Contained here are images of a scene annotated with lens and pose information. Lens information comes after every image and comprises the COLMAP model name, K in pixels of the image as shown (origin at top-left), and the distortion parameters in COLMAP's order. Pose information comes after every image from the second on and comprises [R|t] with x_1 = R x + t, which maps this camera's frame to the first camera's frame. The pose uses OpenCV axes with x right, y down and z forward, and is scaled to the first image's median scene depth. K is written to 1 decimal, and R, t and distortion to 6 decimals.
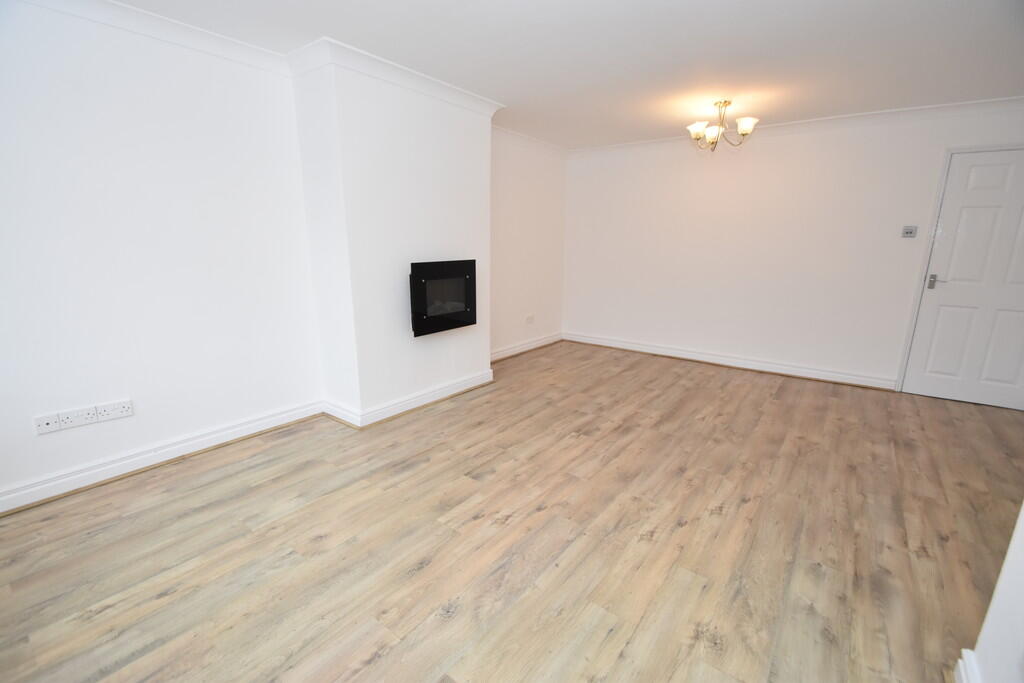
lens RADIAL K [[457.0, 0, 513.1], [0, 457.0, 337.4], [0, 0, 1]] dist [0.030587, -0.025500]
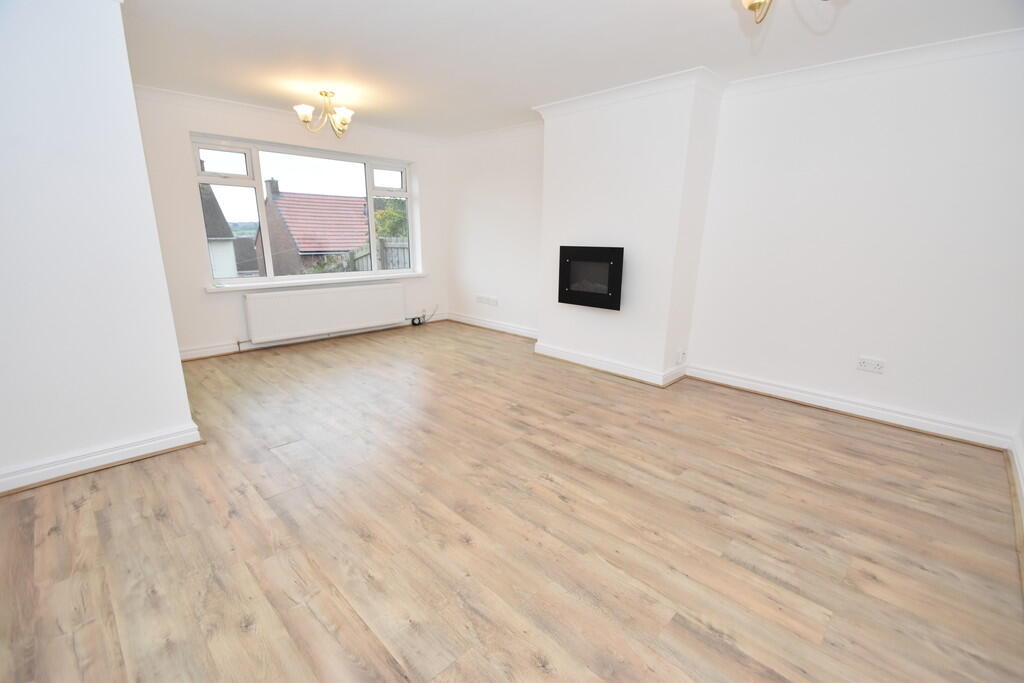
lens RADIAL K [[445.0, 0, 505.7], [0, 445.0, 344.8], [0, 0, 1]] dist [0.008526, -0.012919]
pose [[-0.138547, 0.232726, -0.962623, 1.090968], [-0.216811, 0.941291, 0.258774, -0.188035], [0.966332, 0.244560, -0.079956, 0.998454]]
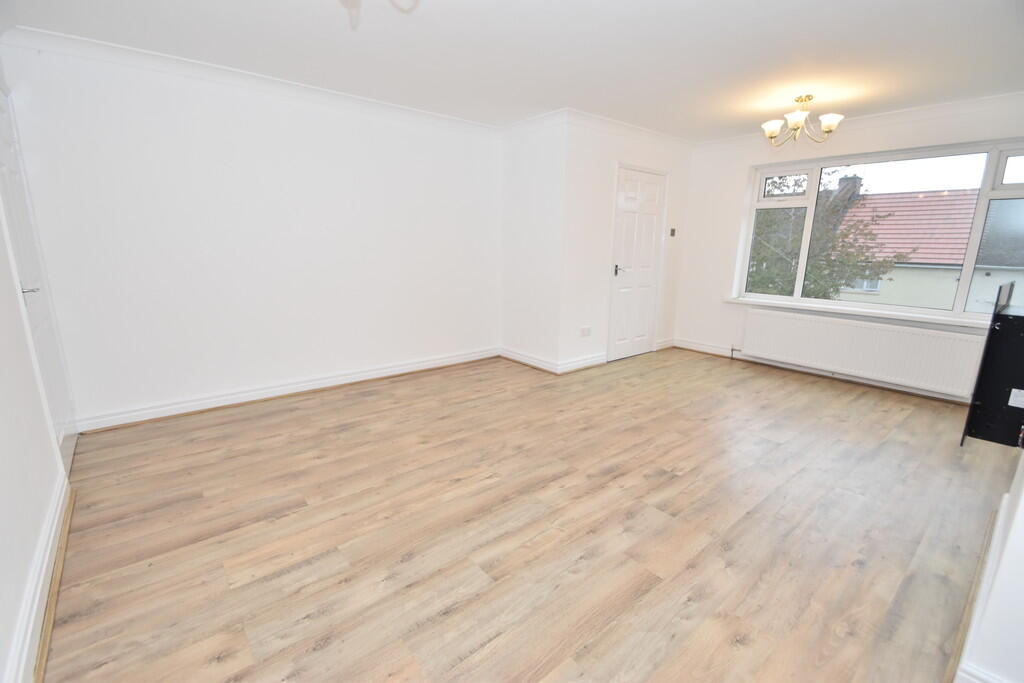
lens RADIAL K [[457.0, 0, 513.1], [0, 457.0, 337.4], [0, 0, 1]] dist [0.030587, -0.025500]
pose [[-0.973526, -0.067944, 0.218246, 0.250248], [0.023605, 0.919813, 0.391646, -0.327976], [-0.227356, 0.386430, -0.893858, 1.649880]]
